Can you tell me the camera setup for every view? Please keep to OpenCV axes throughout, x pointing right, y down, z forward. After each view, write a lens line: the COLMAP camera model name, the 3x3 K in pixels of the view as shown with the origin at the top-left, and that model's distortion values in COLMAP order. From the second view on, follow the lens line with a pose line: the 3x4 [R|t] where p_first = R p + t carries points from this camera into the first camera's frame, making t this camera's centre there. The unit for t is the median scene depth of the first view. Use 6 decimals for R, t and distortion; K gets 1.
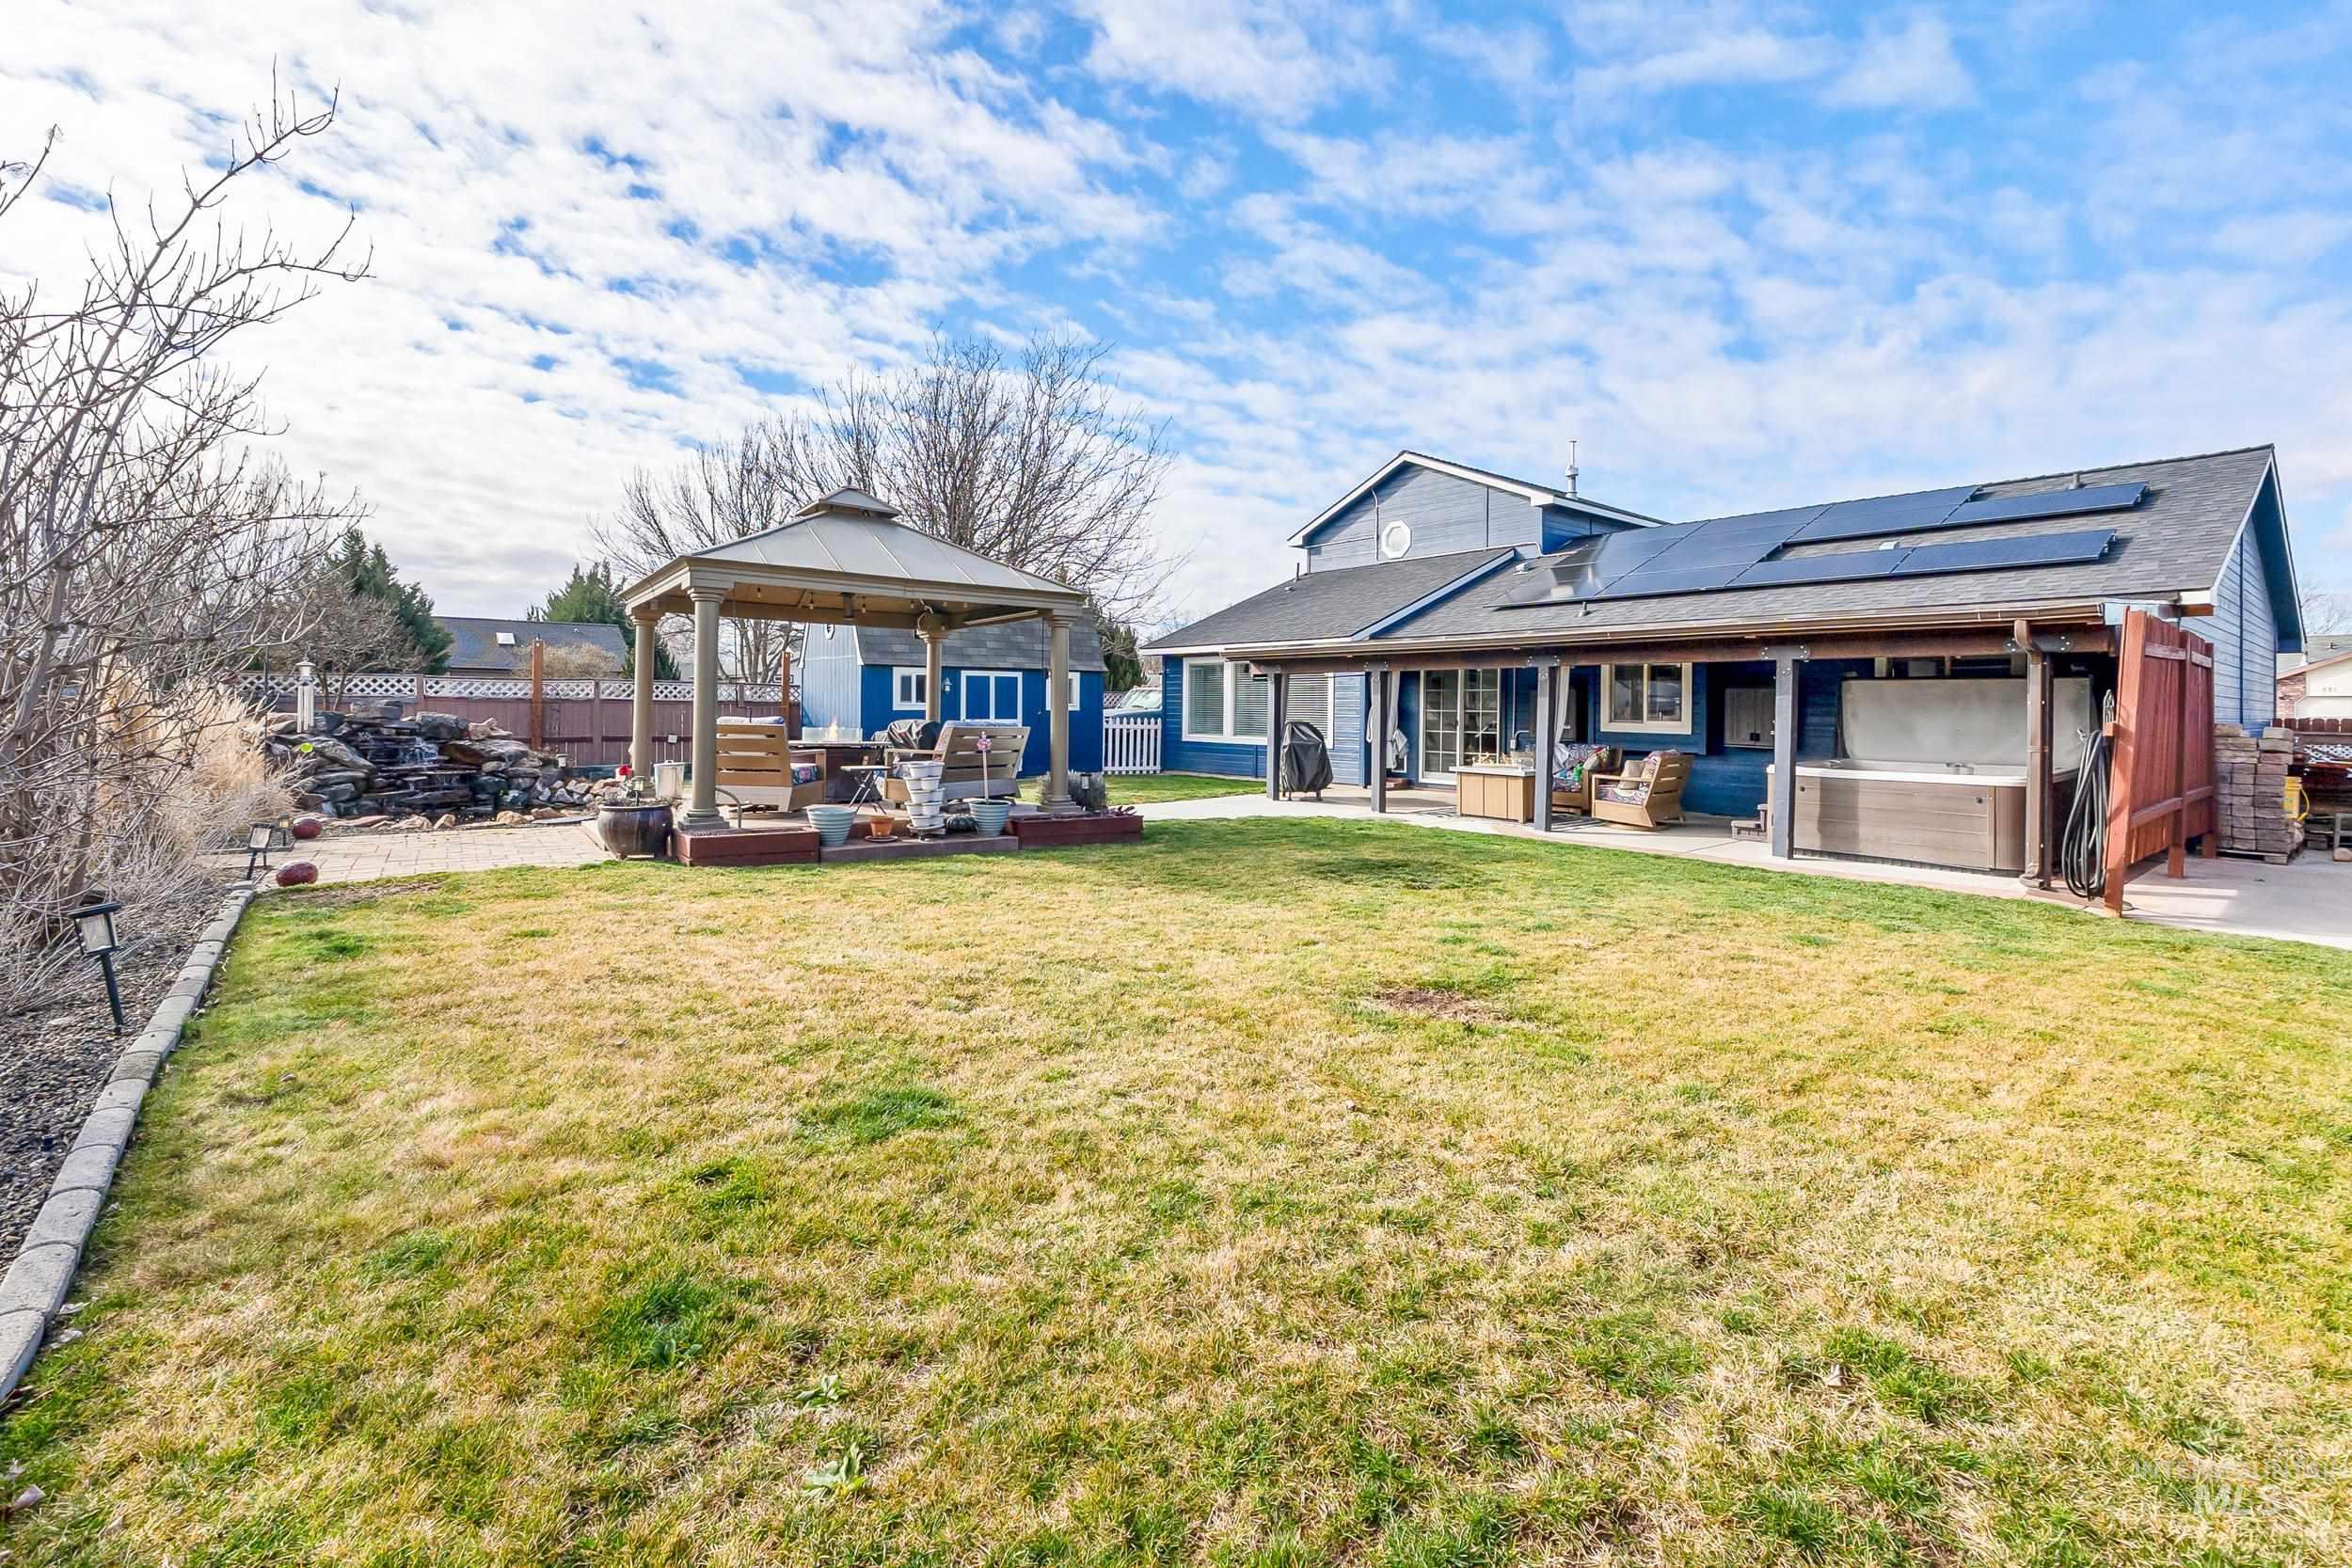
lens RADIAL K [[1042.4, 0, 1175.2], [0, 1042.4, 720.9], [0, 0, 1]] dist [0.000169, -0.000826]
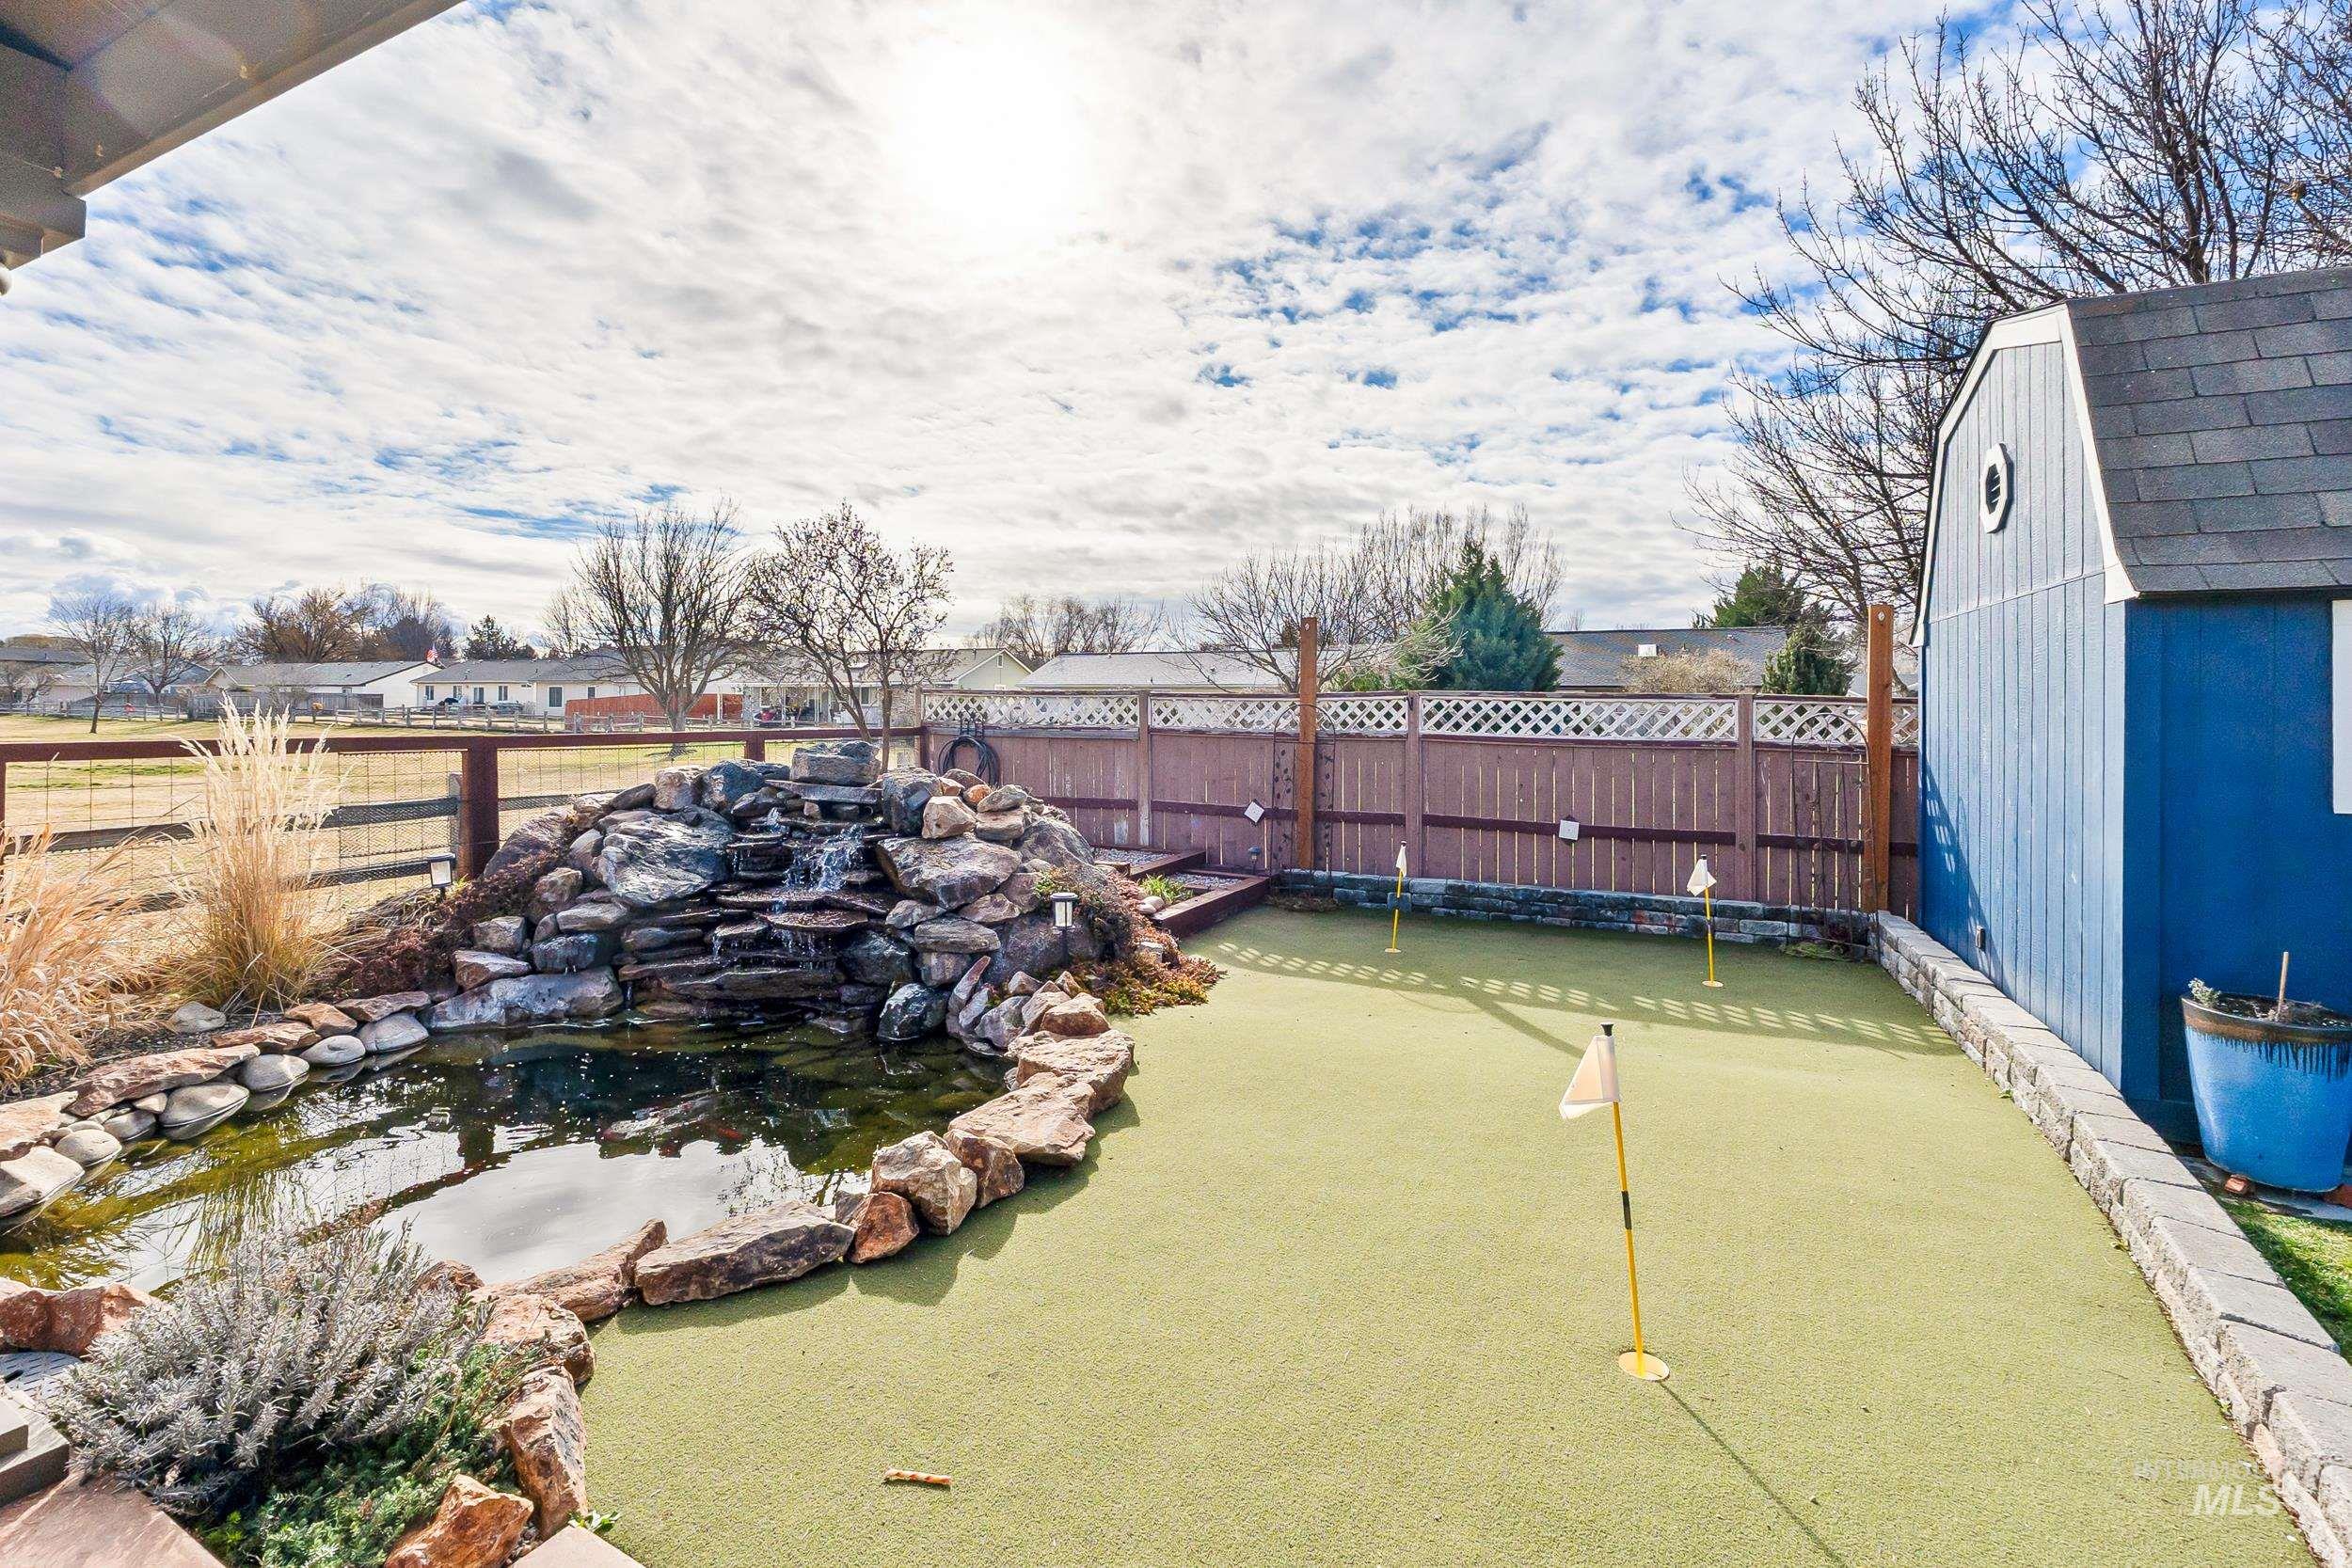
lens RADIAL K [[1042.4, 0, 1175.2], [0, 1042.4, 720.9], [0, 0, 1]] dist [0.000169, -0.000826]
pose [[0.471303, 0.002709, -0.881967, -0.170645], [-0.018197, 0.999812, -0.006653, -0.019778], [0.881784, 0.019185, 0.471264, 0.608786]]
